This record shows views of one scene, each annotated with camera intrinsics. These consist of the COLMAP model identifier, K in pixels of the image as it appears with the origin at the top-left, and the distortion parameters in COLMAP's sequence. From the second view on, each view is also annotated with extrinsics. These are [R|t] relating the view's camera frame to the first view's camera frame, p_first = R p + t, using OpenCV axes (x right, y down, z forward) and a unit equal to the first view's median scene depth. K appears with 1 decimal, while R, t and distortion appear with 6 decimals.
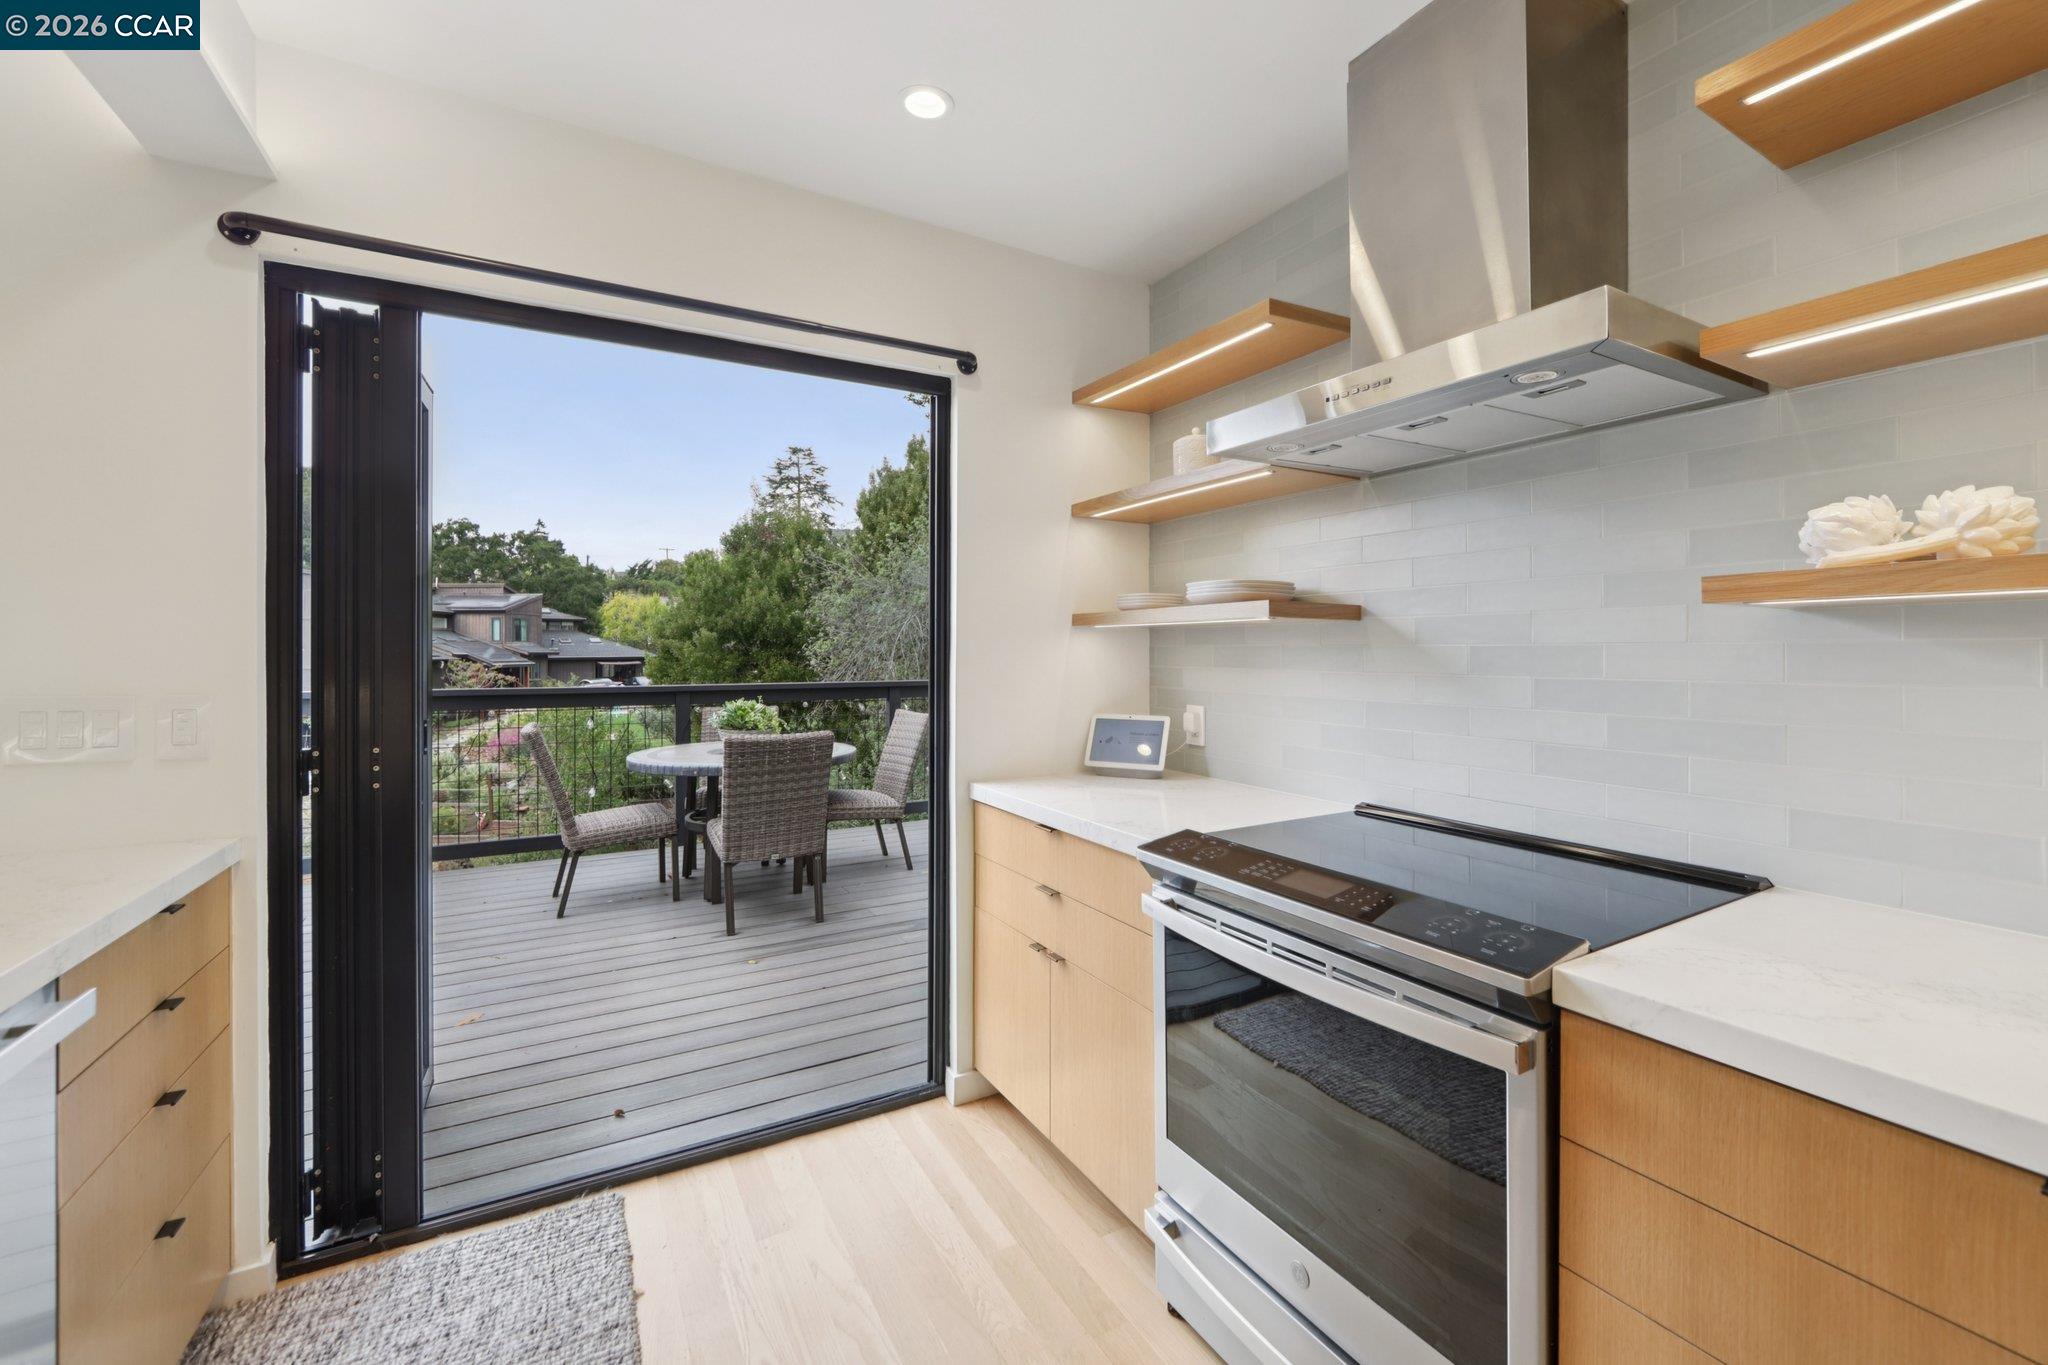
lens RADIAL K [[830.9, 0, 1027.8], [0, 830.9, 647.3], [0, 0, 1]] dist [-0.002061, 0.000354]
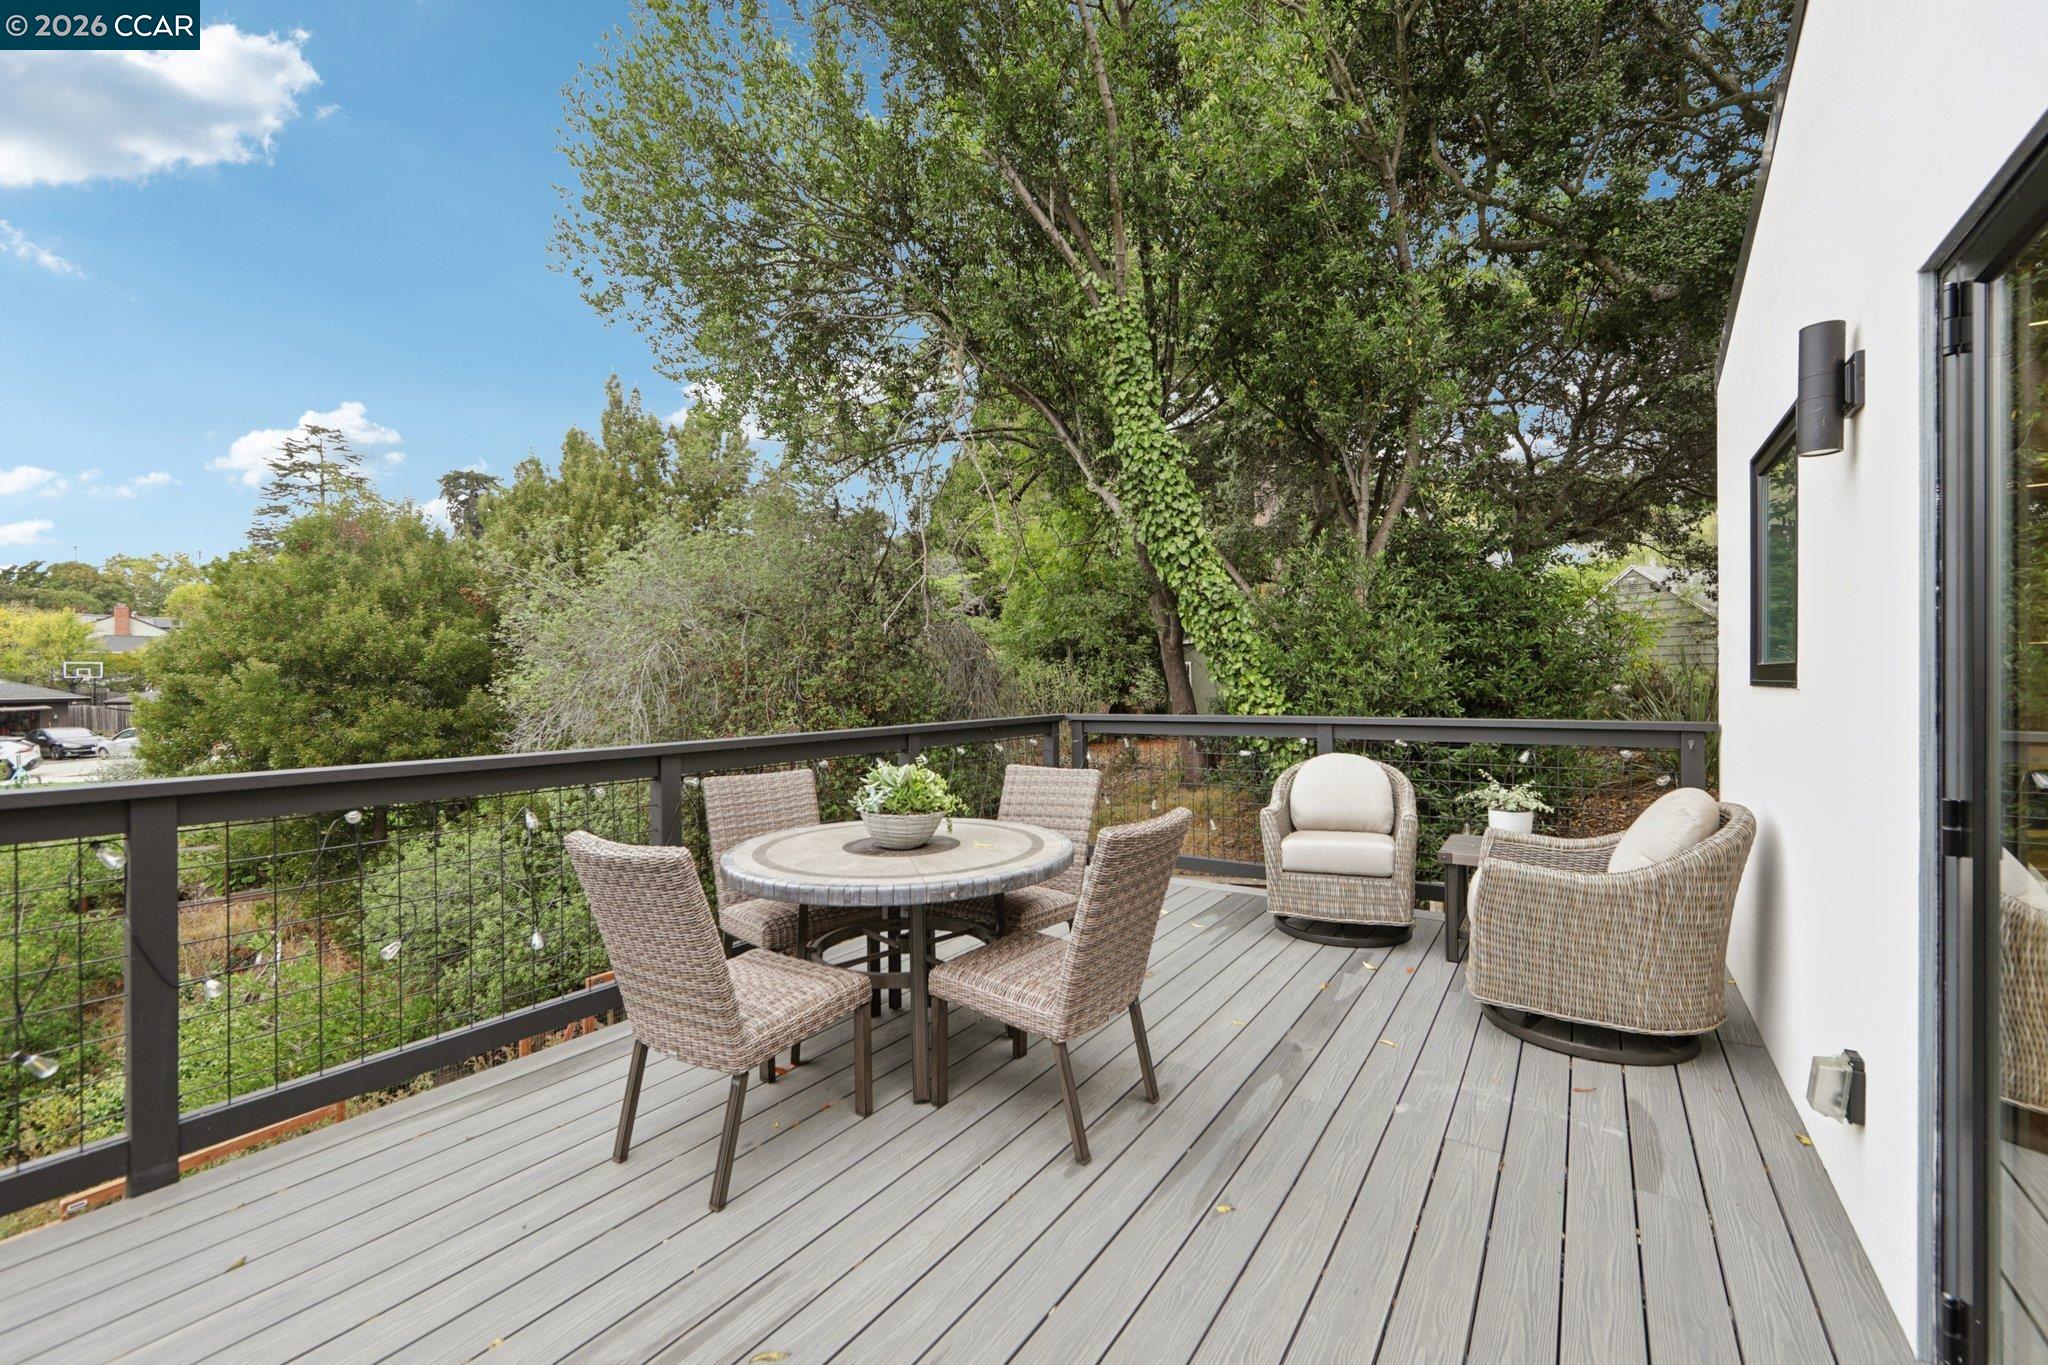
lens RADIAL K [[818.3, 0, 1022.5], [0, 818.3, 682.3], [0, 0, 1]] dist [0.002348, 0.000773]
pose [[0.898544, -0.011101, 0.438742, -0.134472], [0.008737, 0.999934, 0.007405, -0.001601], [-0.438796, -0.002820, 0.898582, 0.099408]]
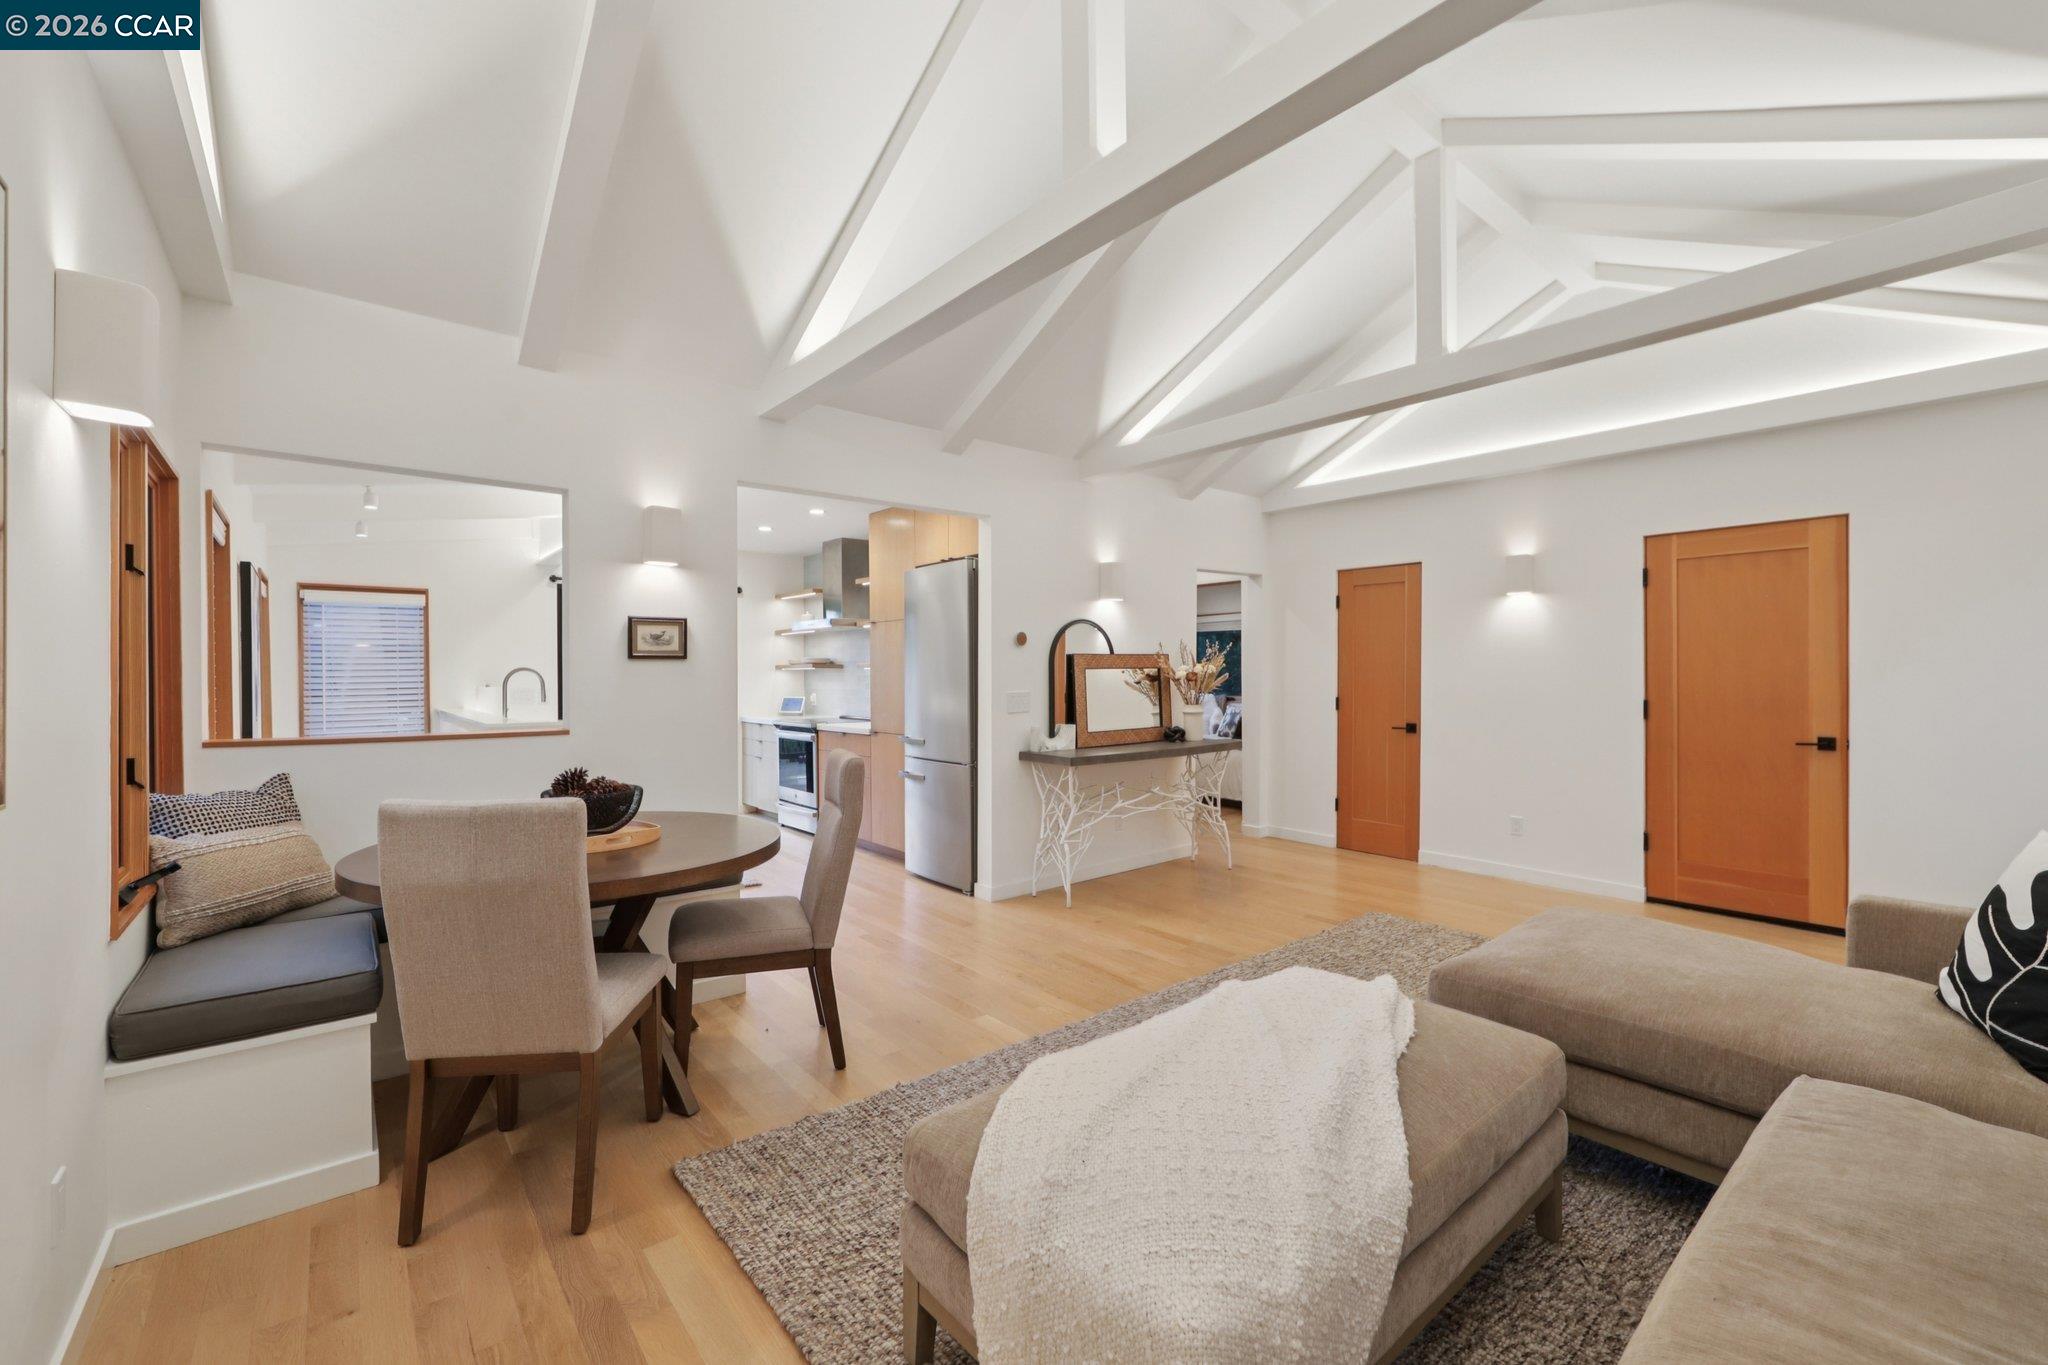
lens RADIAL K [[820.8, 0, 1025.3], [0, 820.8, 691.8], [0, 0, 1]] dist [-0.007320, 0.000687]
pose [[0.982702, -0.007532, 0.185042, 0.063768], [0.002847, 0.999669, 0.025570, -0.002466], [-0.185174, -0.024601, 0.982398, -0.350746]]
